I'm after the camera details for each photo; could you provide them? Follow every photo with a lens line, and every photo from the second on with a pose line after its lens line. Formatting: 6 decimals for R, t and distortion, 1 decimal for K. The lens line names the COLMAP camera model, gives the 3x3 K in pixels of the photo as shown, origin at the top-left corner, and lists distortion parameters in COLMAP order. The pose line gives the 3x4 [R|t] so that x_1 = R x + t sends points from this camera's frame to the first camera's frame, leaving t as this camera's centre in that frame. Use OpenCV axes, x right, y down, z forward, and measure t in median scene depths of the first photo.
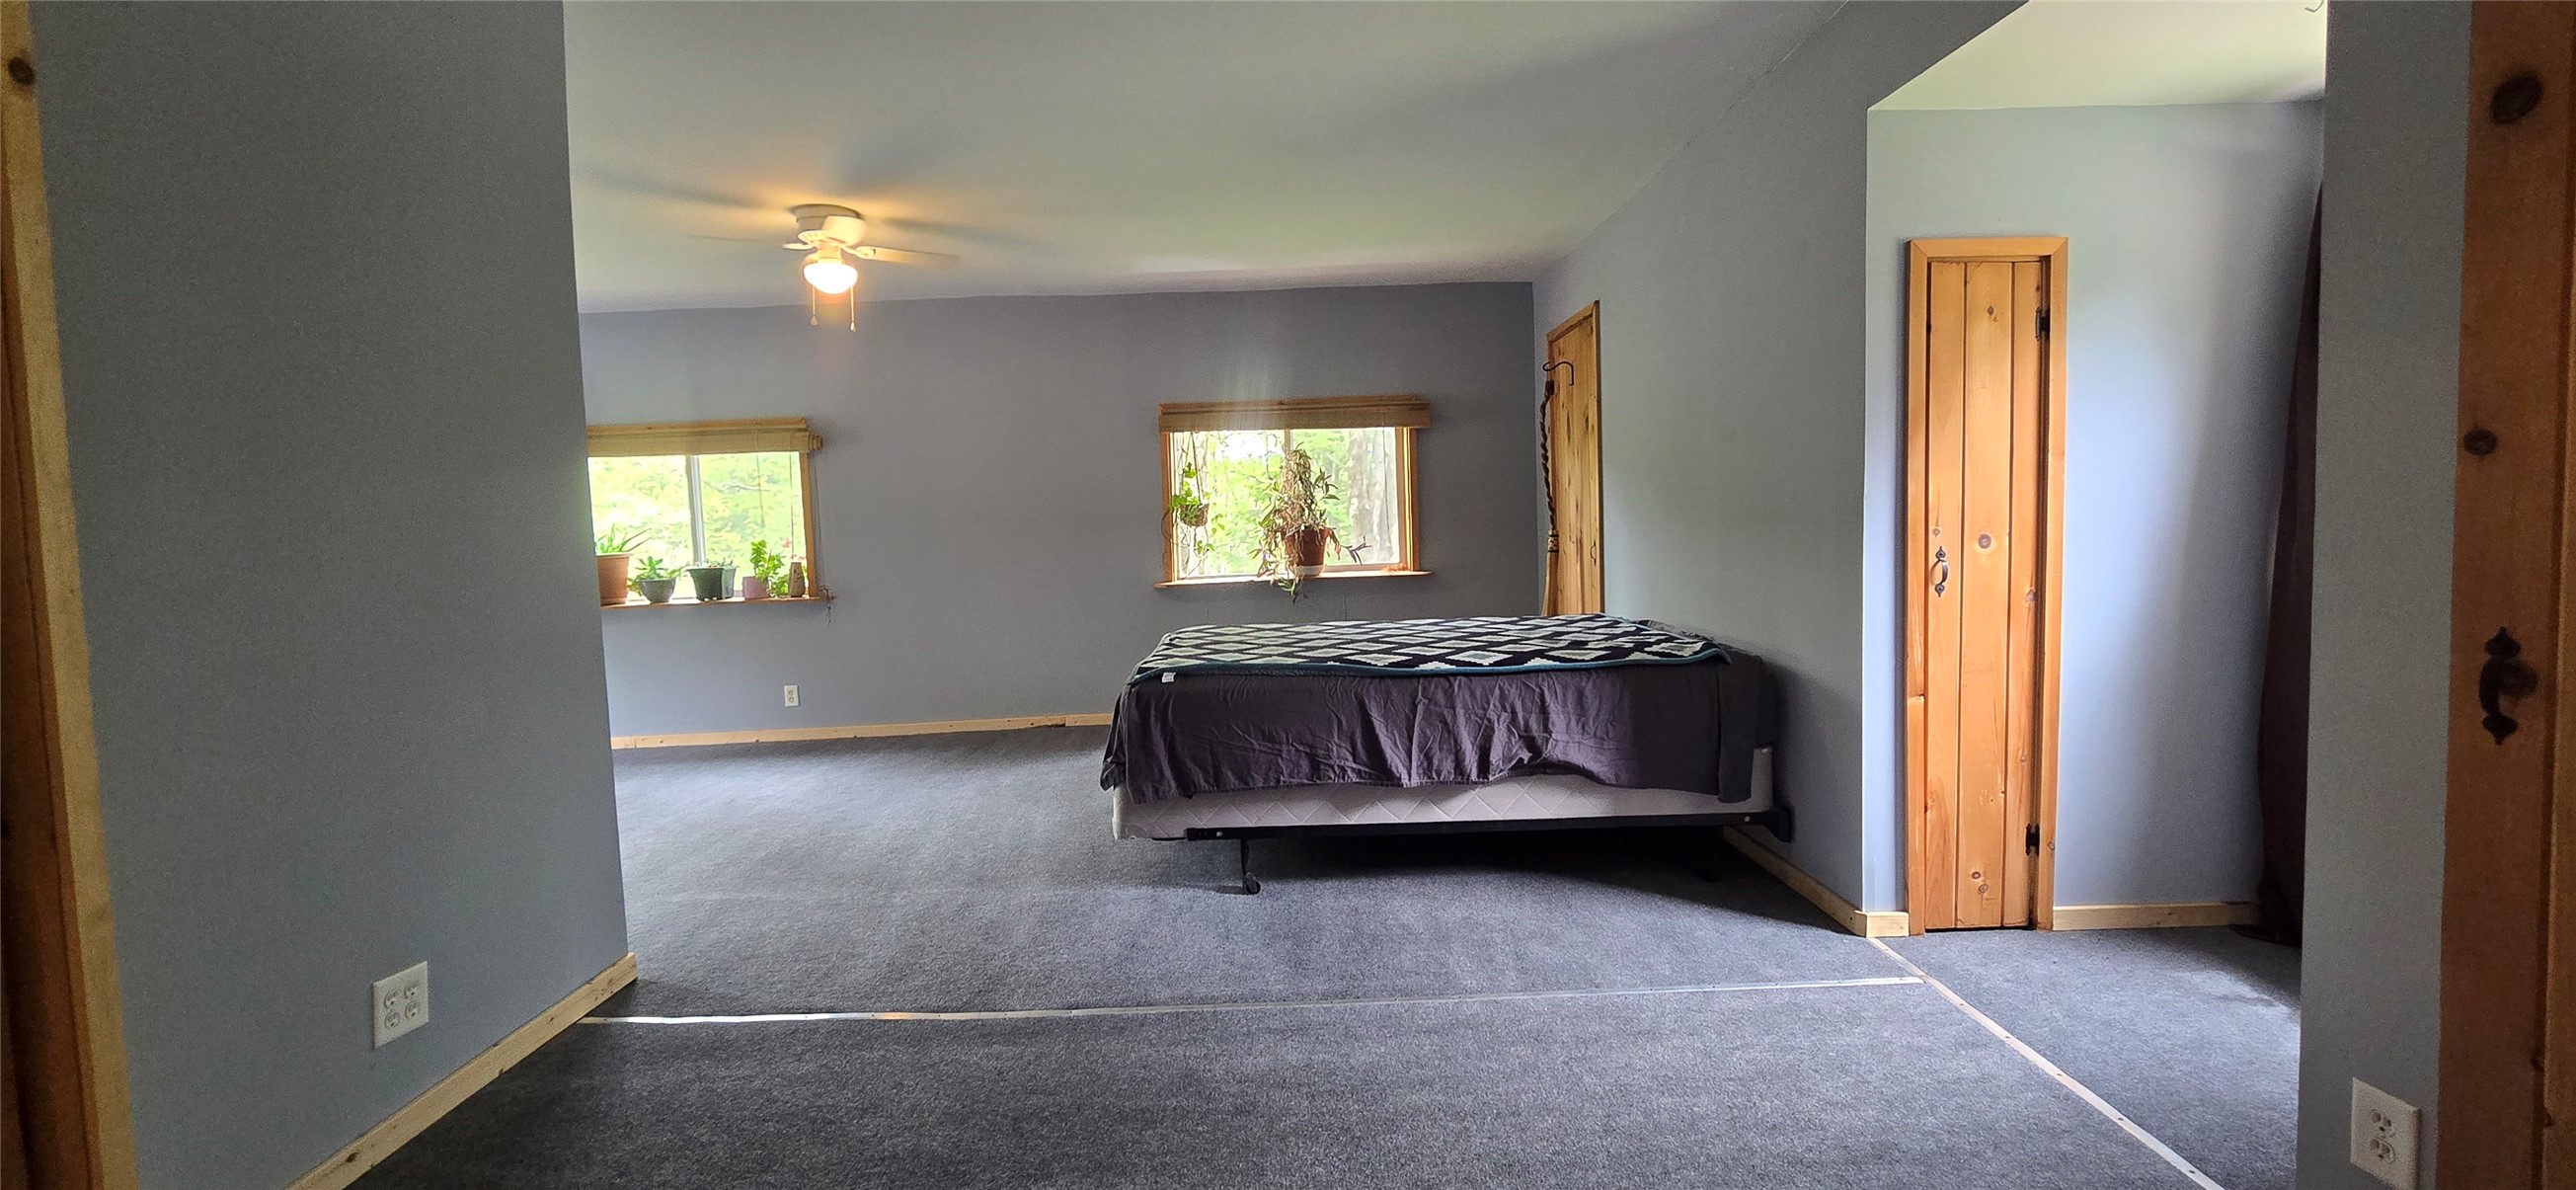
lens RADIAL K [[1060.6, 0, 1298.4], [0, 1060.6, 600.5], [0, 0, 1]] dist [-0.003554, 0.003533]
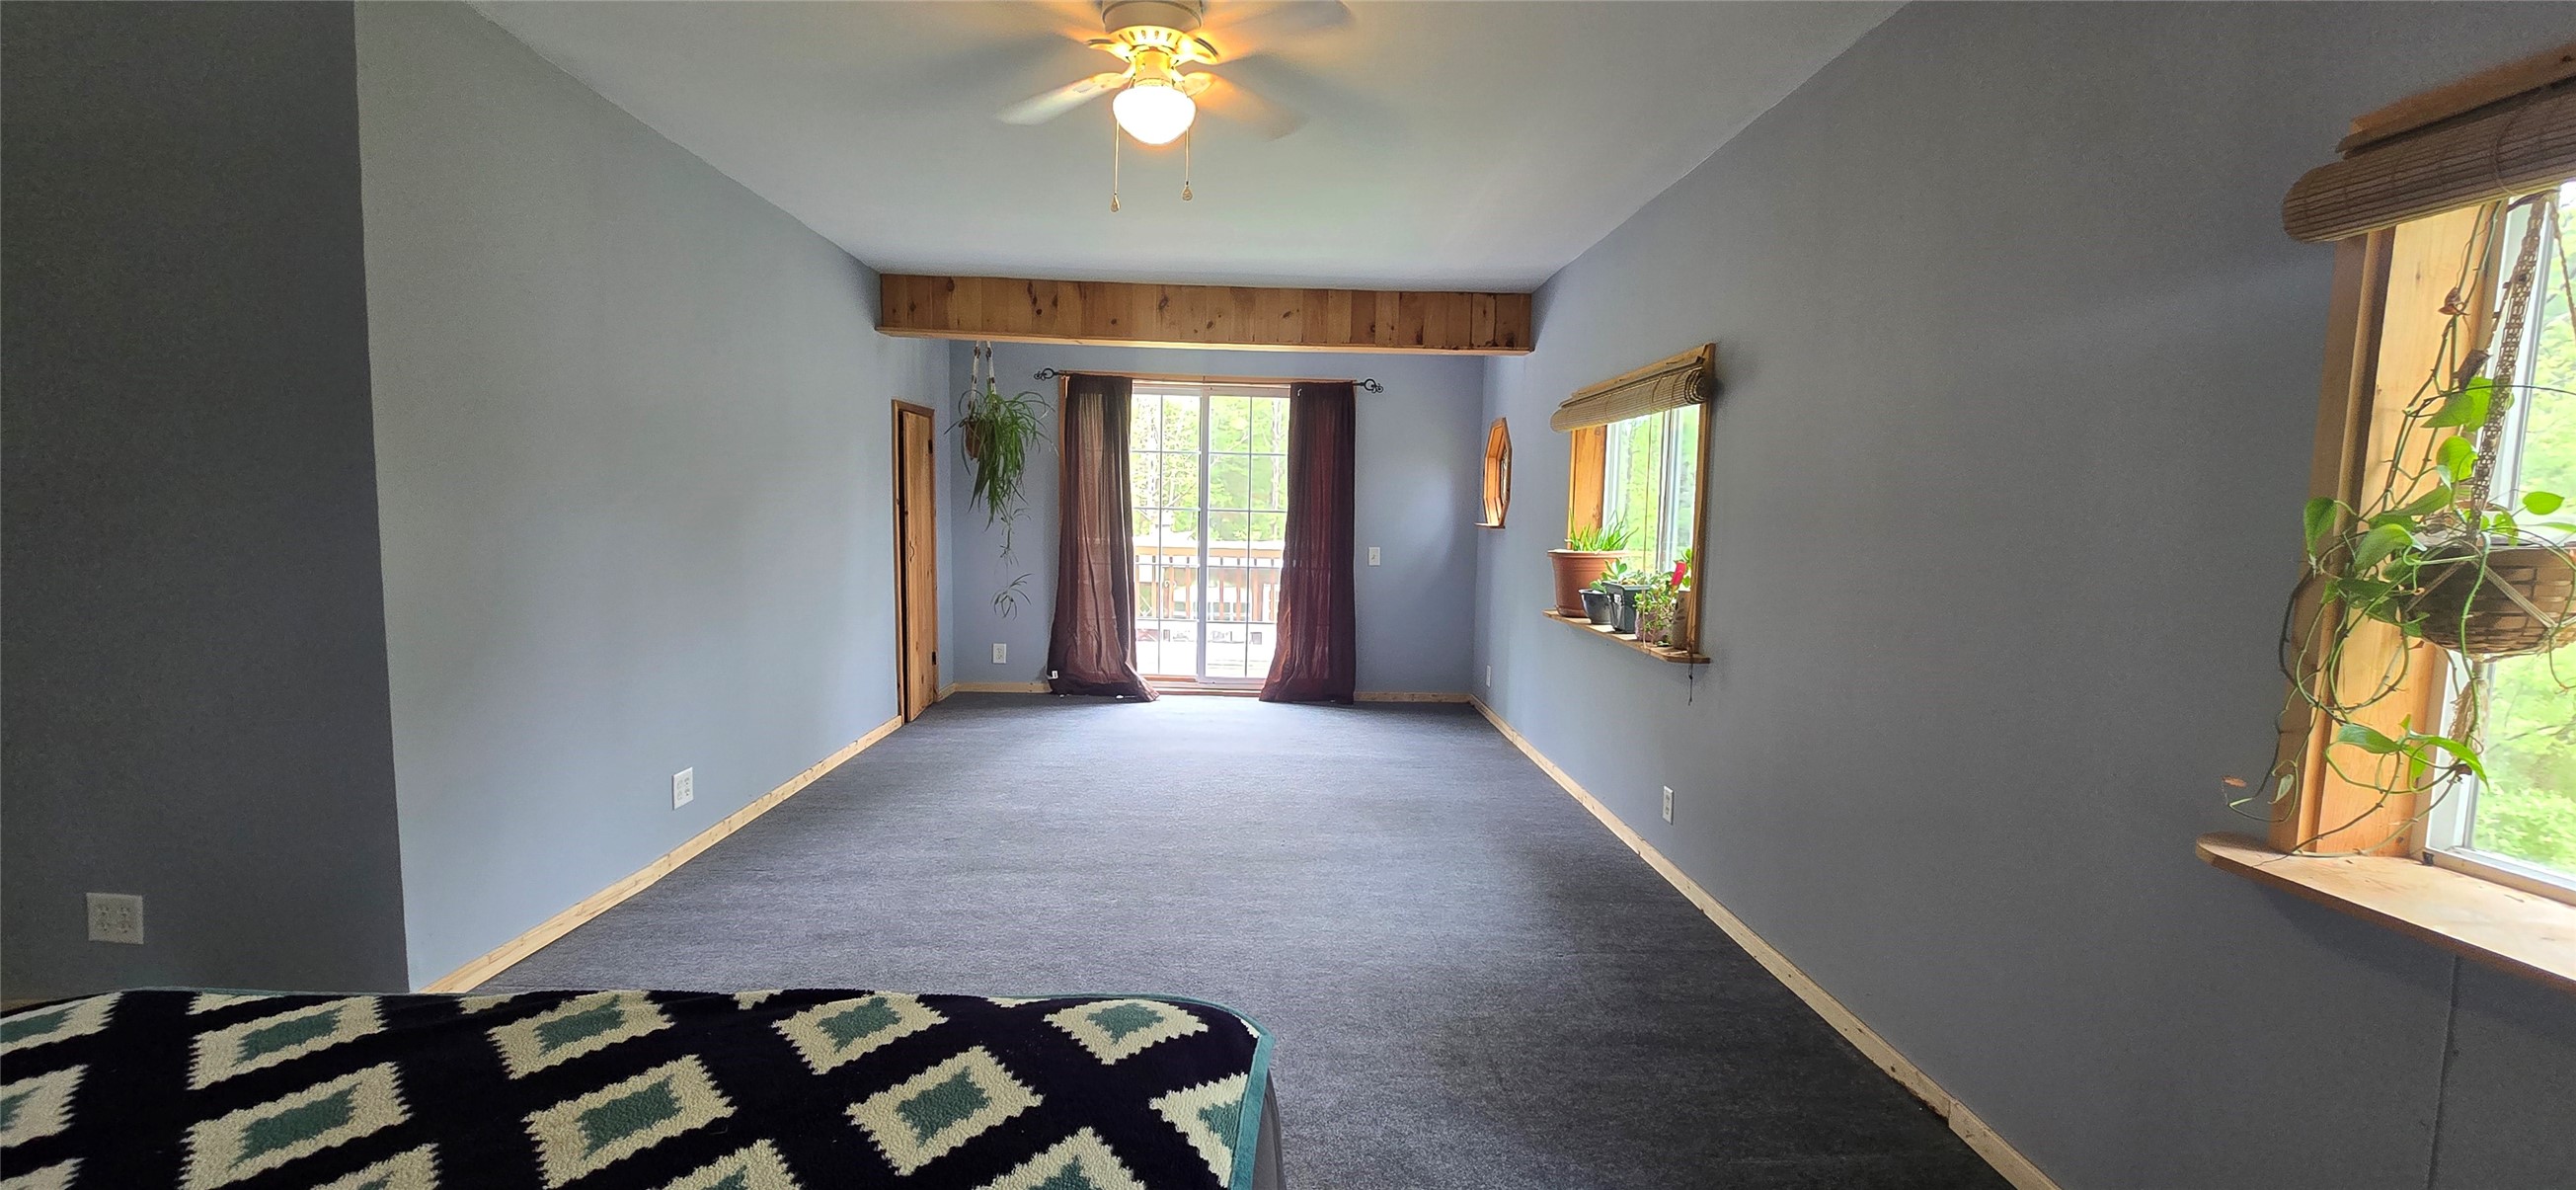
lens RADIAL K [[1055.0, 0, 1298.1], [0, 1055.0, 597.1], [0, 0, 1]] dist [-0.002717, 0.000005]
pose [[0.006479, 0.125049, -0.992129, 0.115783], [-0.082329, 0.988849, 0.124098, -0.087573], [0.996584, 0.080877, 0.016702, 0.767786]]
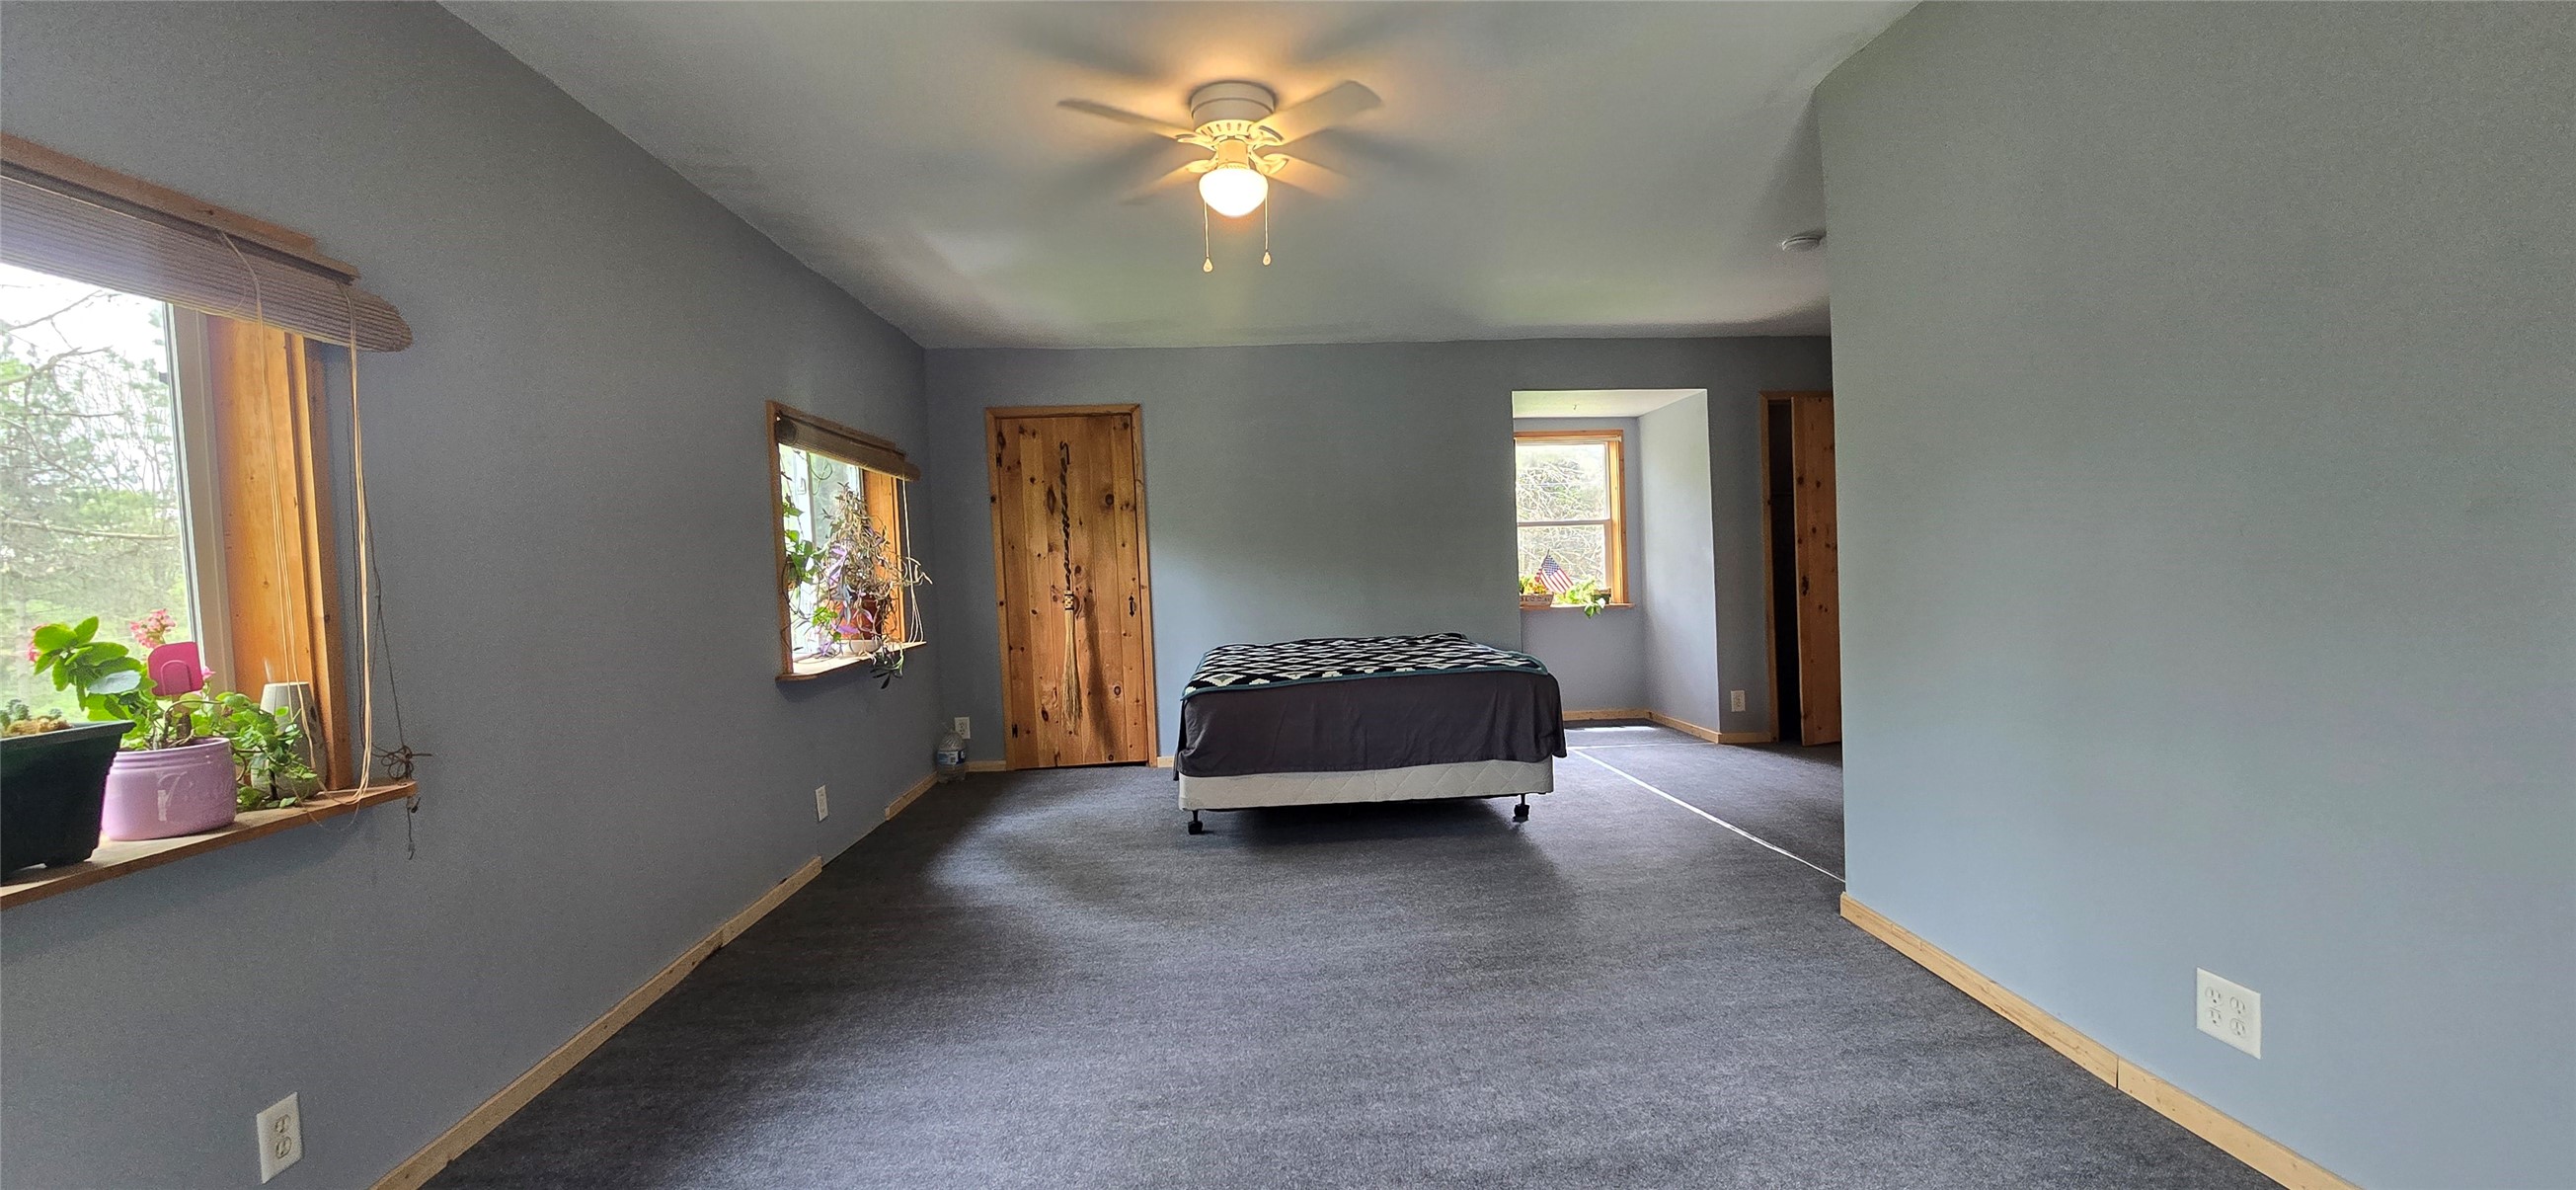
lens RADIAL K [[1060.6, 0, 1298.4], [0, 1060.6, 600.5], [0, 0, 1]] dist [-0.003554, 0.003533]
pose [[-0.029993, -0.000835, 0.999550, -0.792791], [0.110288, 0.993891, 0.004139, -0.029611], [-0.993447, 0.110363, -0.029718, 0.707671]]
